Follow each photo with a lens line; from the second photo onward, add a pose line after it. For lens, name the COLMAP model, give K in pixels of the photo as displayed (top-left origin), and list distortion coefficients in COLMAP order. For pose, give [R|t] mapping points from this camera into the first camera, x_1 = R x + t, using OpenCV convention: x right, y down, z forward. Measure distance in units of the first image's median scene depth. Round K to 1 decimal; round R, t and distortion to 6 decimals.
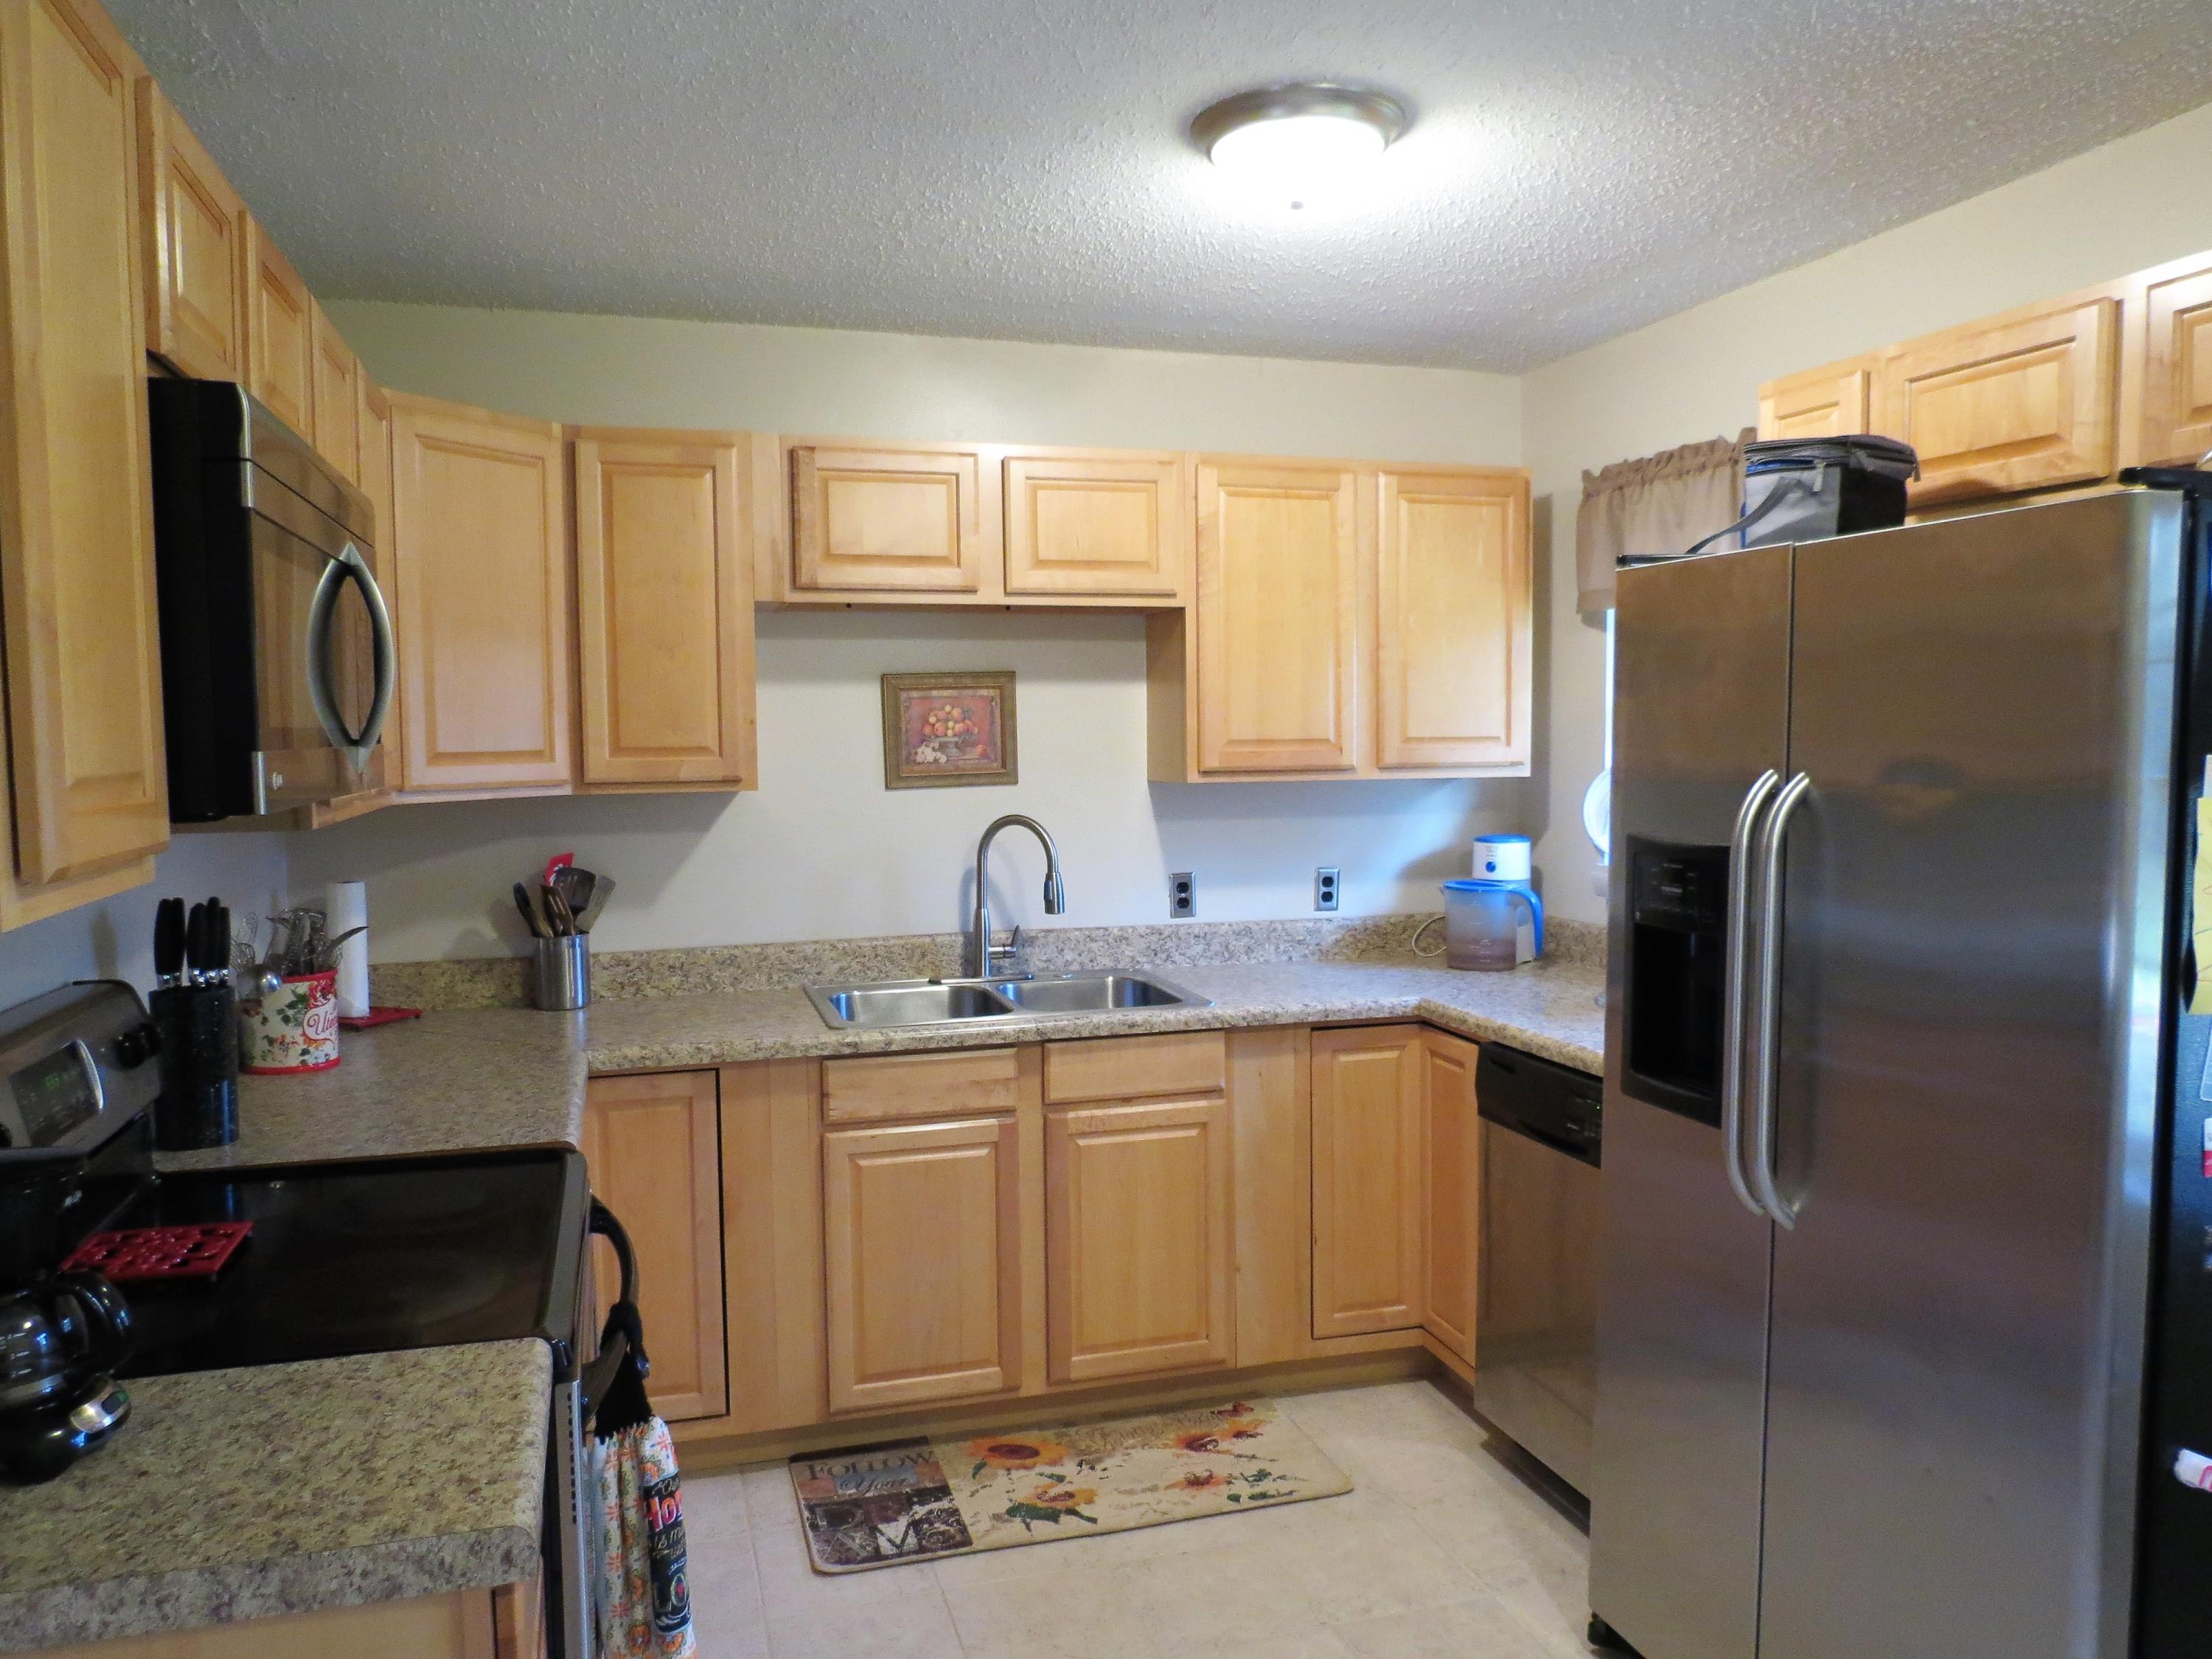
lens RADIAL K [[1560.9, 0, 1101.6], [0, 1560.9, 827.5], [0, 0, 1]] dist [-0.042329, 0.026744]
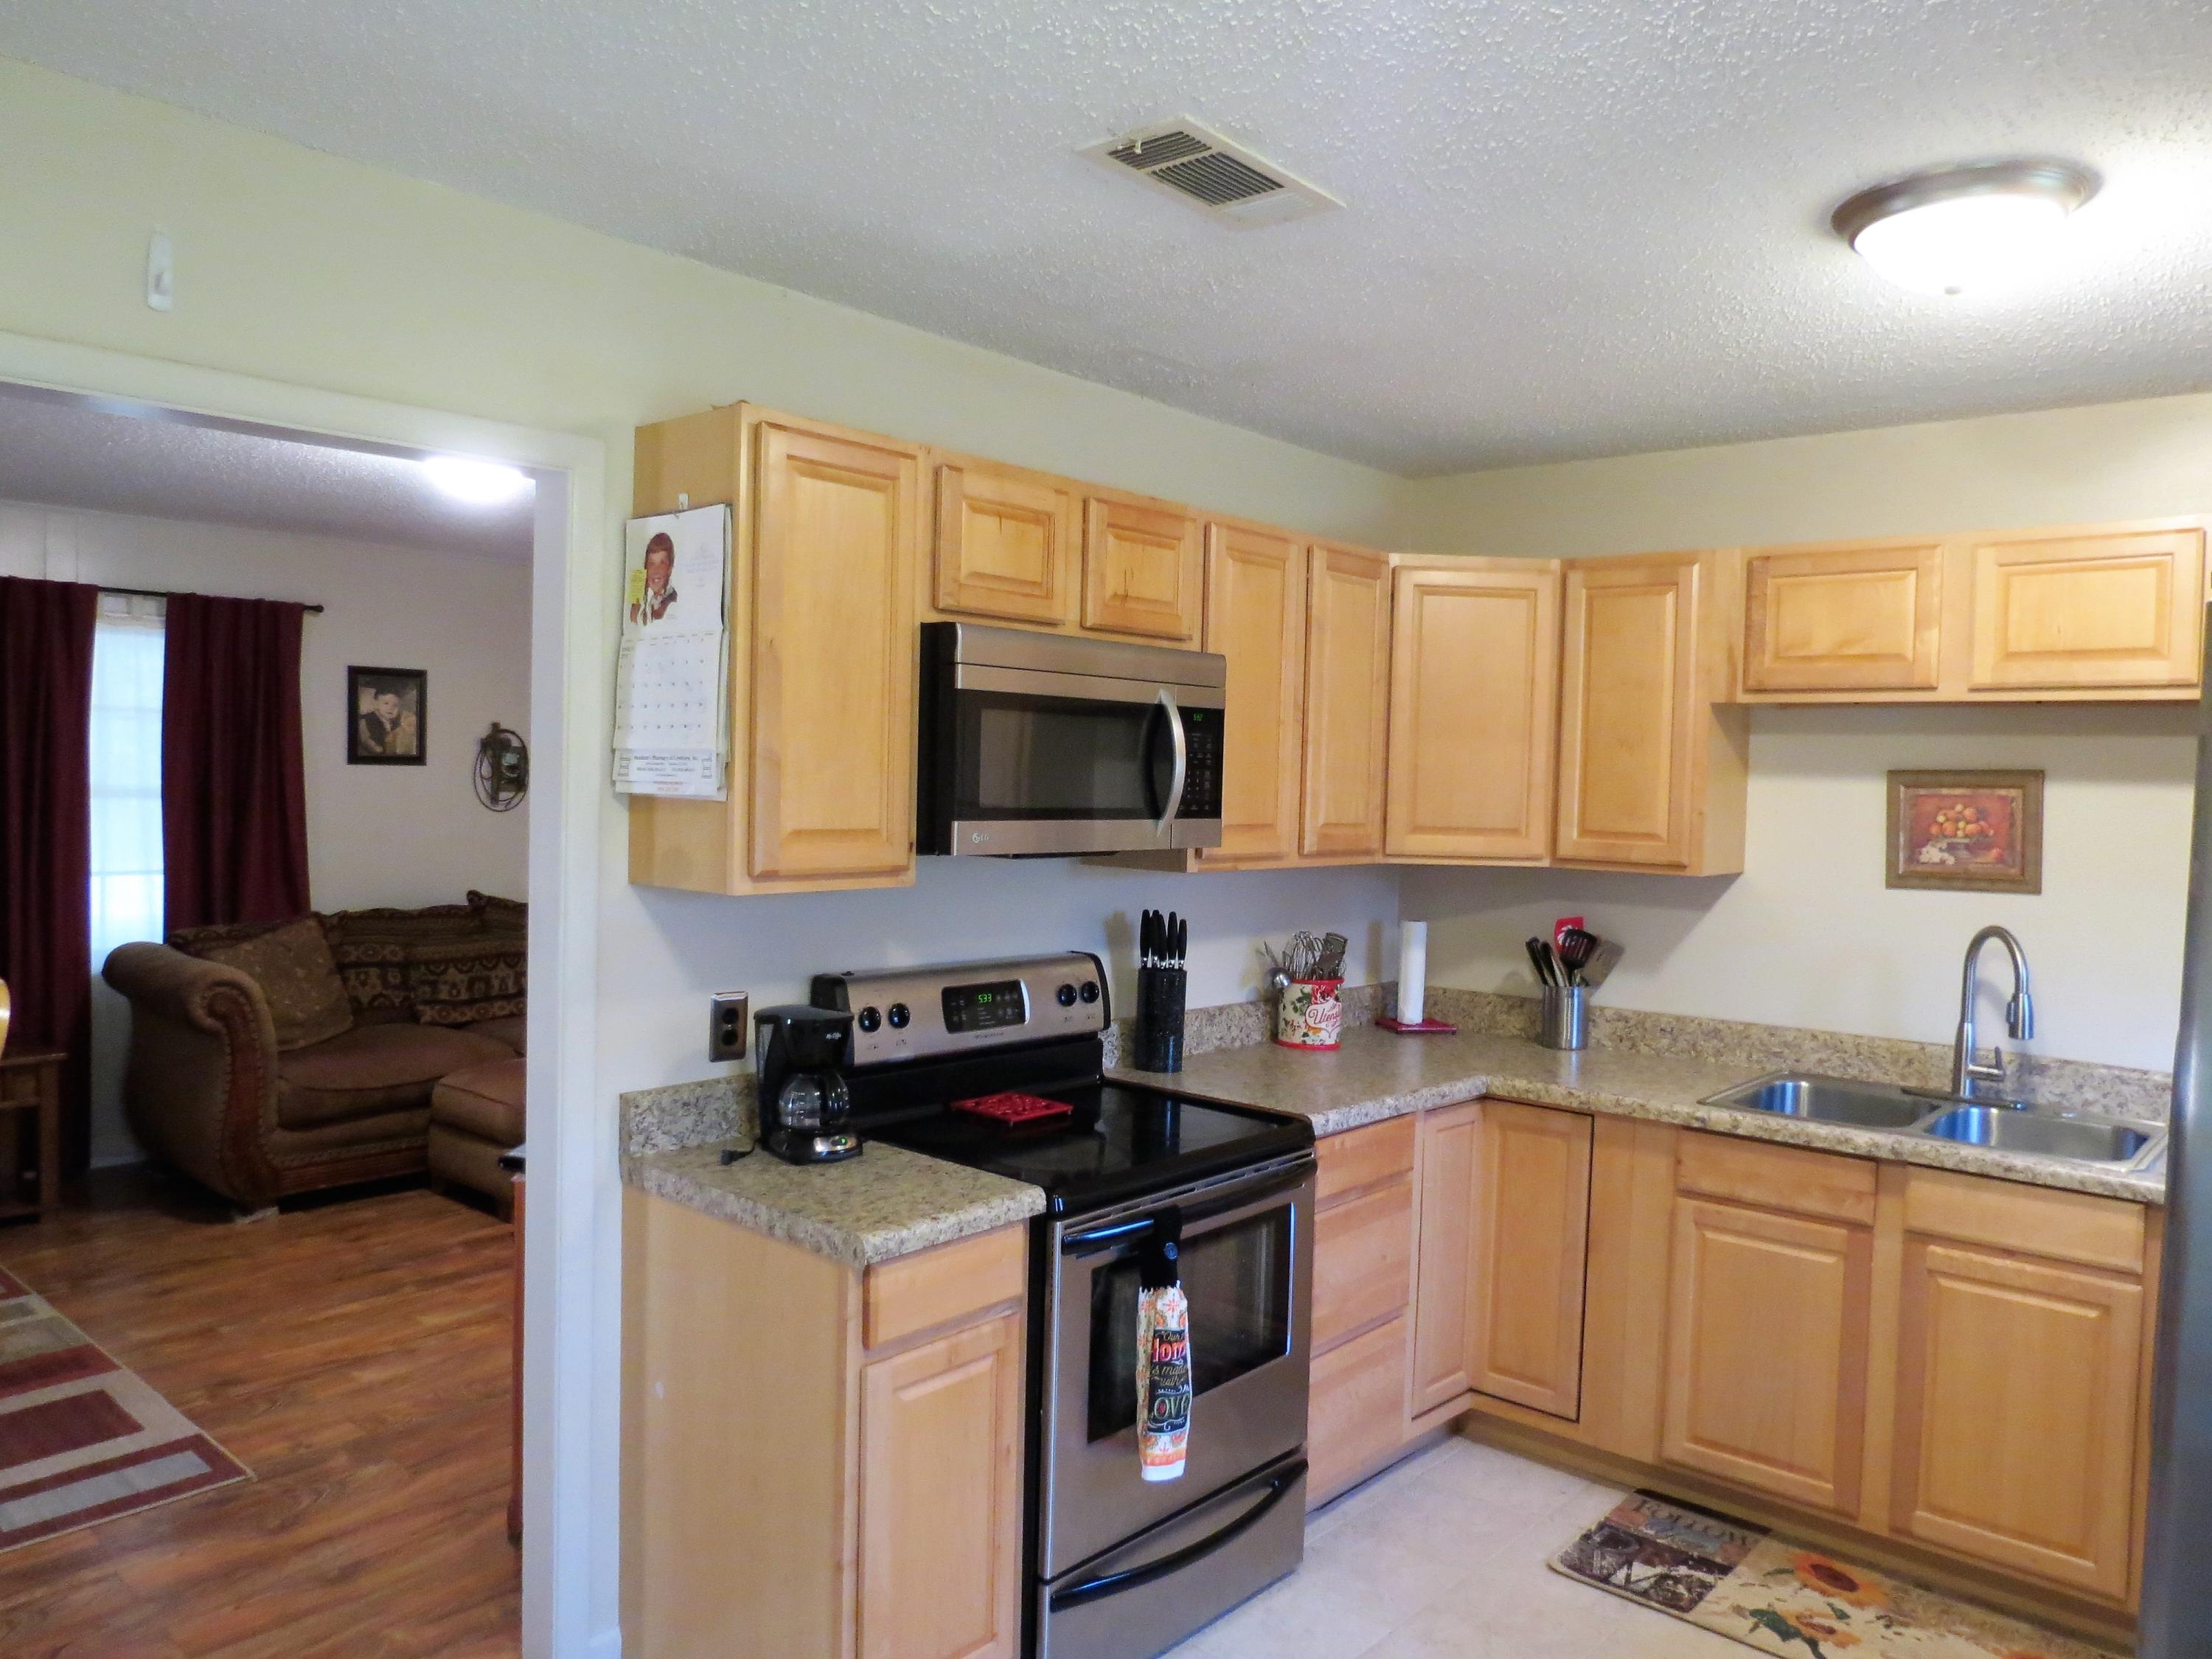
lens RADIAL K [[1560.9, 0, 1101.6], [0, 1560.9, 827.5], [0, 0, 1]] dist [-0.042329, 0.026744]
pose [[0.526714, 0.052910, -0.848394, 0.485808], [-0.085905, 0.996264, 0.008798, -0.032051], [0.845690, 0.068248, 0.529292, 0.074340]]
